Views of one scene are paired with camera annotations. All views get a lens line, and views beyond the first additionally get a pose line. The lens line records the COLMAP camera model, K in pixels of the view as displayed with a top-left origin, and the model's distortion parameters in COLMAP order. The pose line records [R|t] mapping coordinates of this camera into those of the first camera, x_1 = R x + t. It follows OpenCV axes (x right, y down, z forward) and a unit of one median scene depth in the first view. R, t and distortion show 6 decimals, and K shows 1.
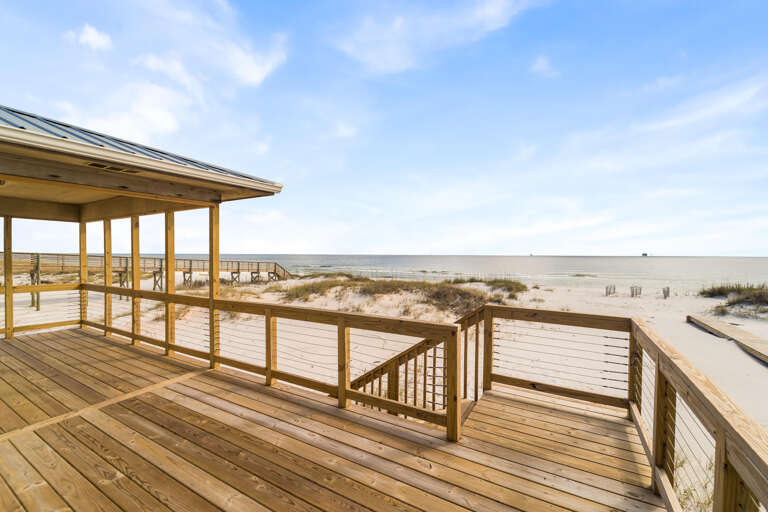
lens RADIAL K [[322.2, 0, 385.7], [0, 322.2, 257.3], [0, 0, 1]] dist [-0.004195, -0.000514]
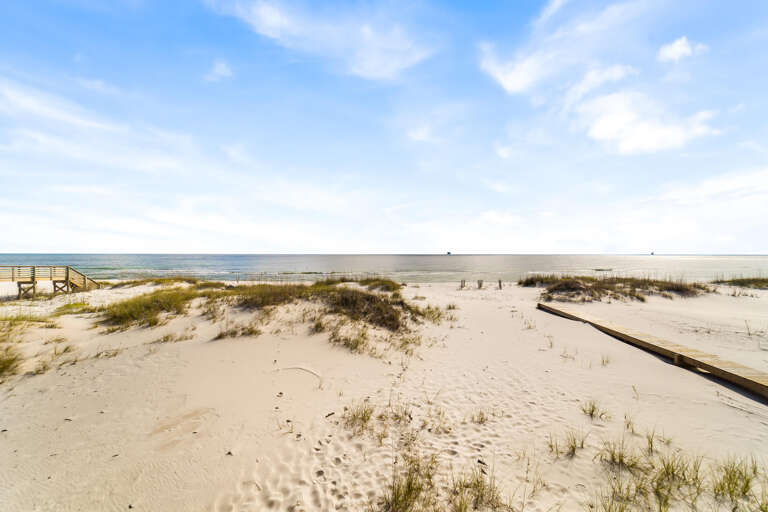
lens RADIAL K [[322.2, 0, 382.3], [0, 322.2, 254.9], [0, 0, 1]] dist [-0.004195, -0.000514]
pose [[0.888745, -0.005430, 0.458369, -0.078854], [0.007076, 0.999973, -0.001873, -0.000905], [-0.458347, 0.004908, 0.888760, 0.125195]]
